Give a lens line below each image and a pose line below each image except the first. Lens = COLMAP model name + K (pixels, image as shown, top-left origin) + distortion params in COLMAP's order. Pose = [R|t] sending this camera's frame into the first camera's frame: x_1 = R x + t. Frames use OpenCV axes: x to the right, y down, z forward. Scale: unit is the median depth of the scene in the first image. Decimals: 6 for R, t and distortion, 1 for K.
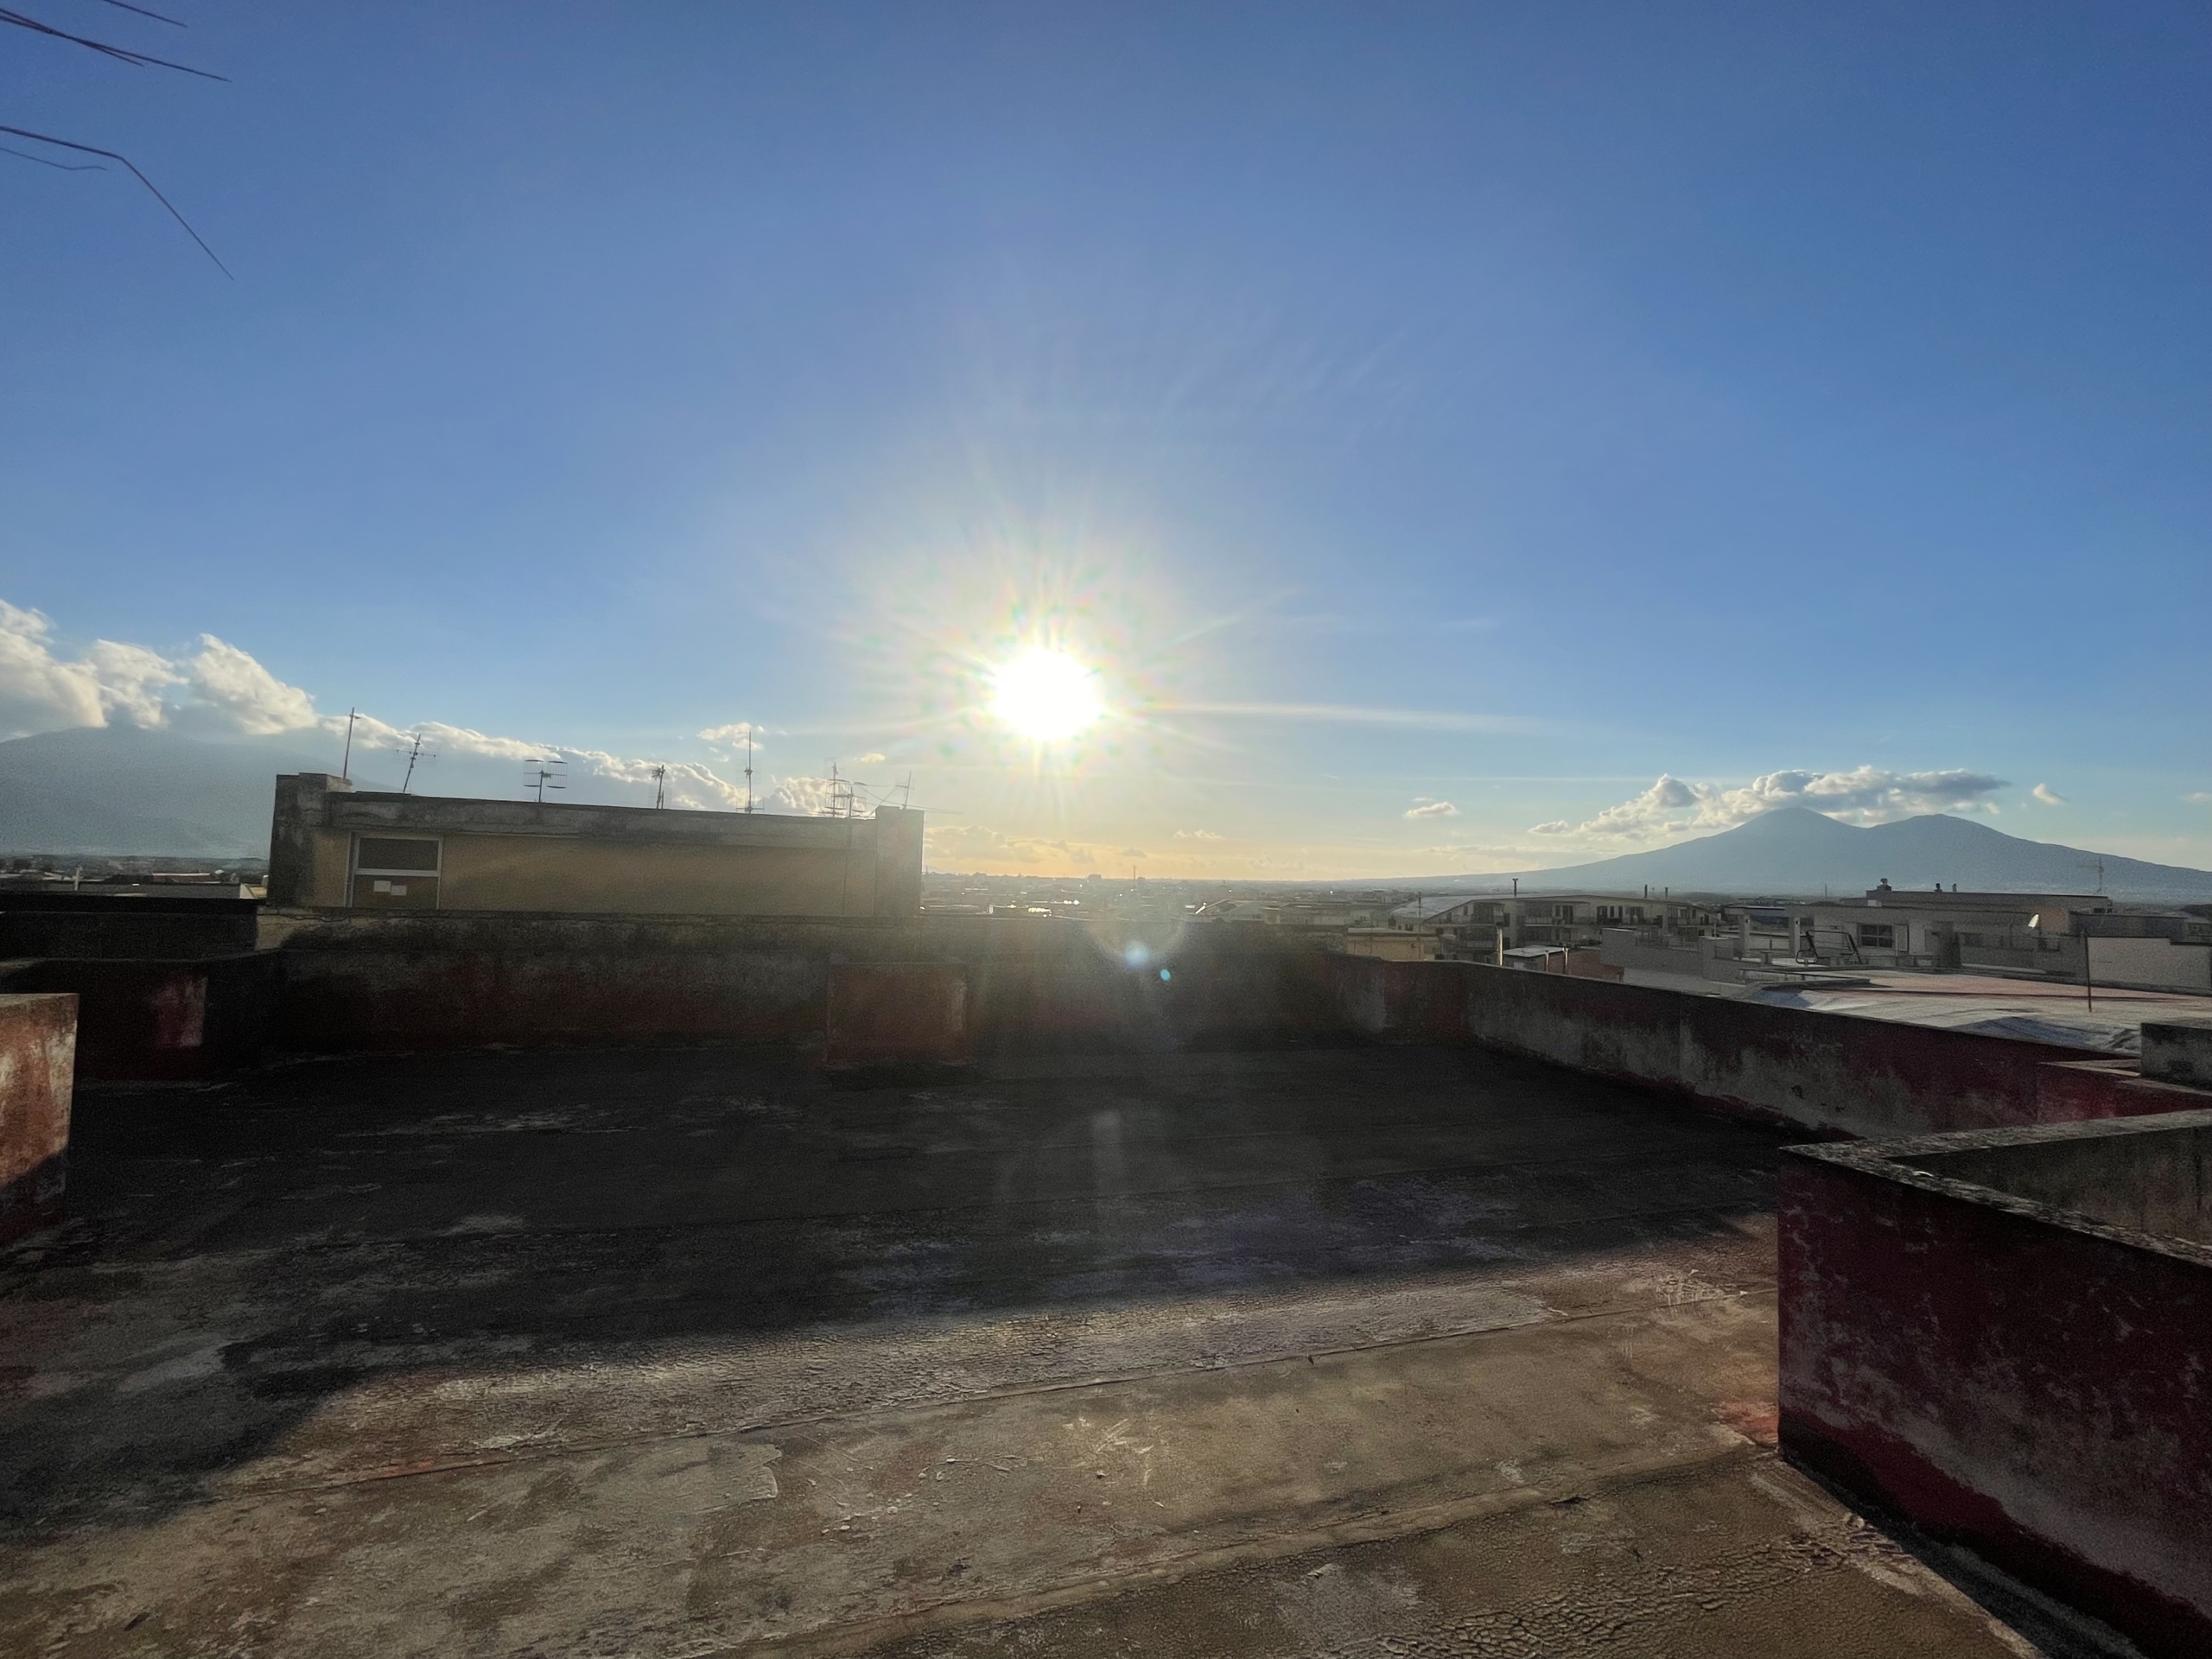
lens RADIAL K [[977.3, 0, 1112.7], [0, 977.3, 837.0], [0, 0, 1]] dist [0.006395, -0.000856]
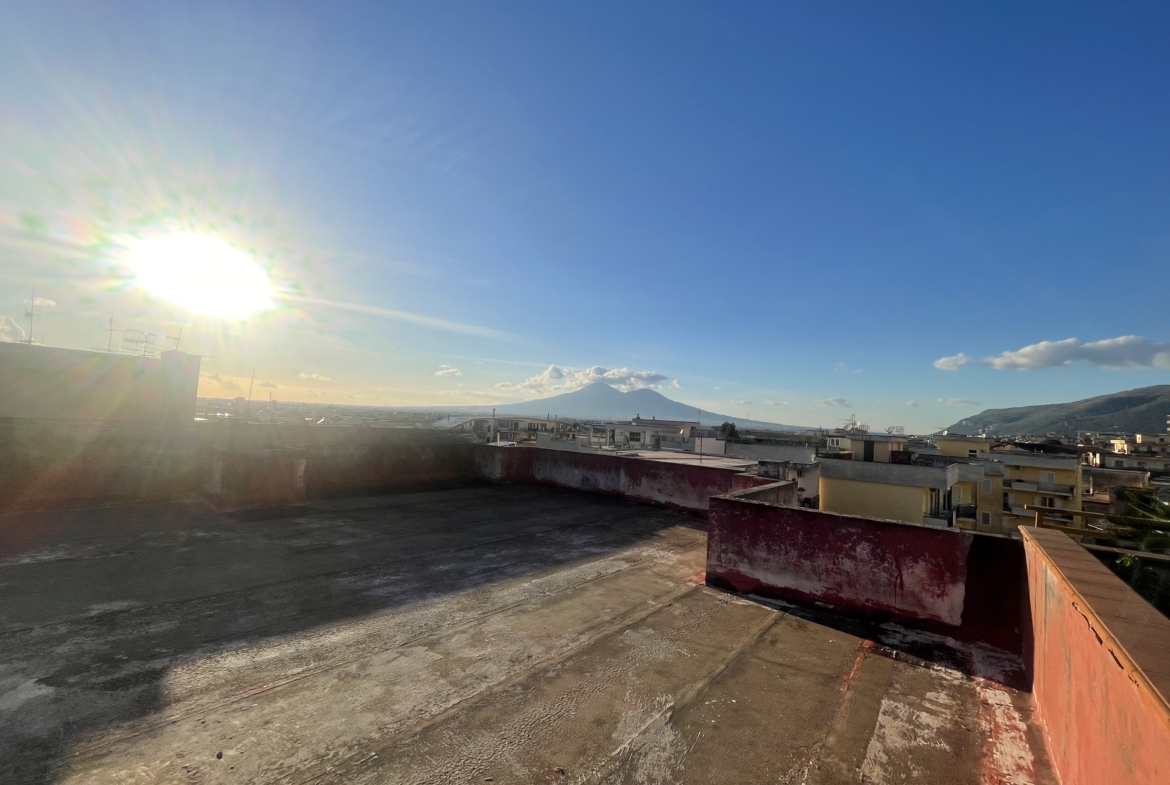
lens RADIAL K [[521.3, 0, 583.5], [0, 521.3, 388.5], [0, 0, 1]] dist [0.012593, -0.000769]
pose [[0.824311, 0.055316, 0.563428, -0.534314], [-0.060278, 0.998133, -0.009806, -0.012423], [-0.562919, -0.025879, 0.826107, -0.182947]]
